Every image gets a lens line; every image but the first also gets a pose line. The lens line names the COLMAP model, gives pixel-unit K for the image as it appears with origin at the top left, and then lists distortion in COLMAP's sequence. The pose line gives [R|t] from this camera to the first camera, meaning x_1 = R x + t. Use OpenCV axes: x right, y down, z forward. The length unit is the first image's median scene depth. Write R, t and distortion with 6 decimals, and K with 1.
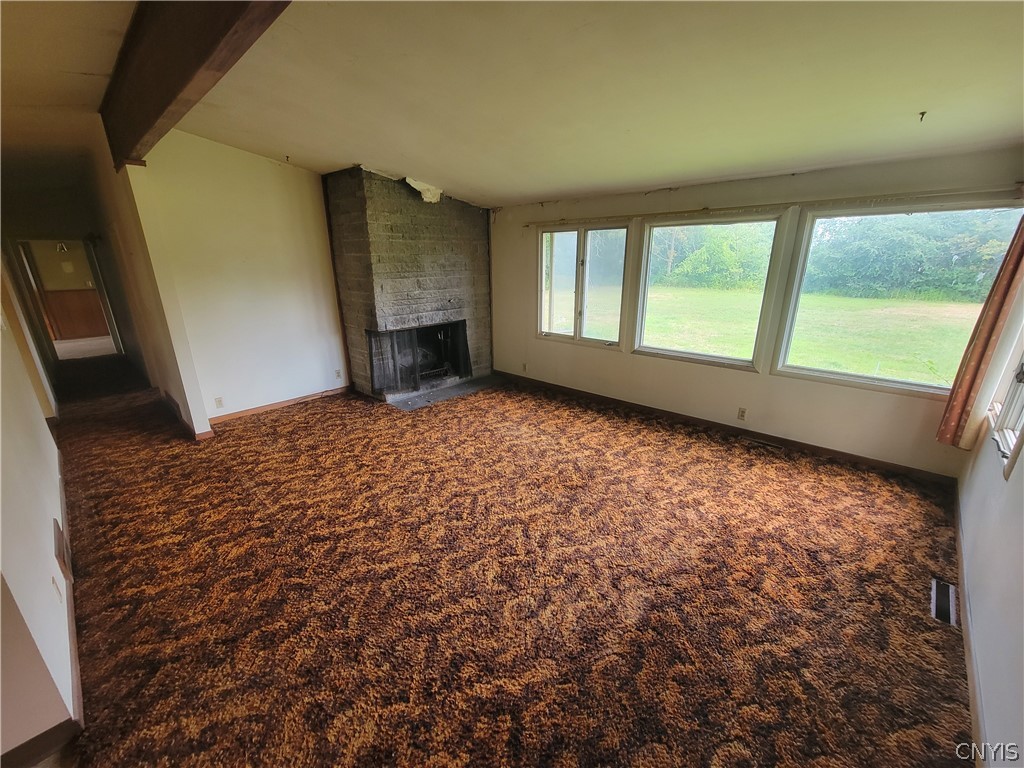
lens RADIAL K [[411.8, 0, 510.7], [0, 411.8, 391.8], [0, 0, 1]] dist [-0.005403, 0.000280]
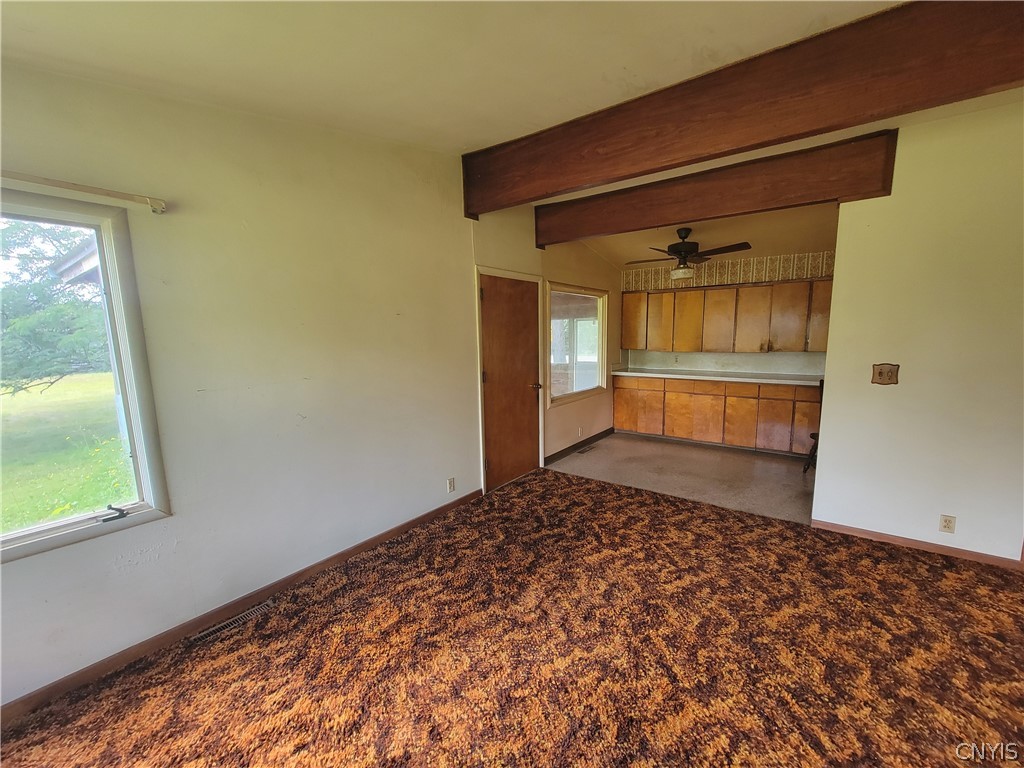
lens RADIAL K [[411.8, 0, 510.7], [0, 411.8, 388.3], [0, 0, 1]] dist [-0.005403, 0.000280]
pose [[-0.992800, 0.044402, -0.111252, 0.406593], [-0.007812, 0.902784, 0.430024, -0.429004], [0.119531, 0.427797, -0.895936, 1.589198]]
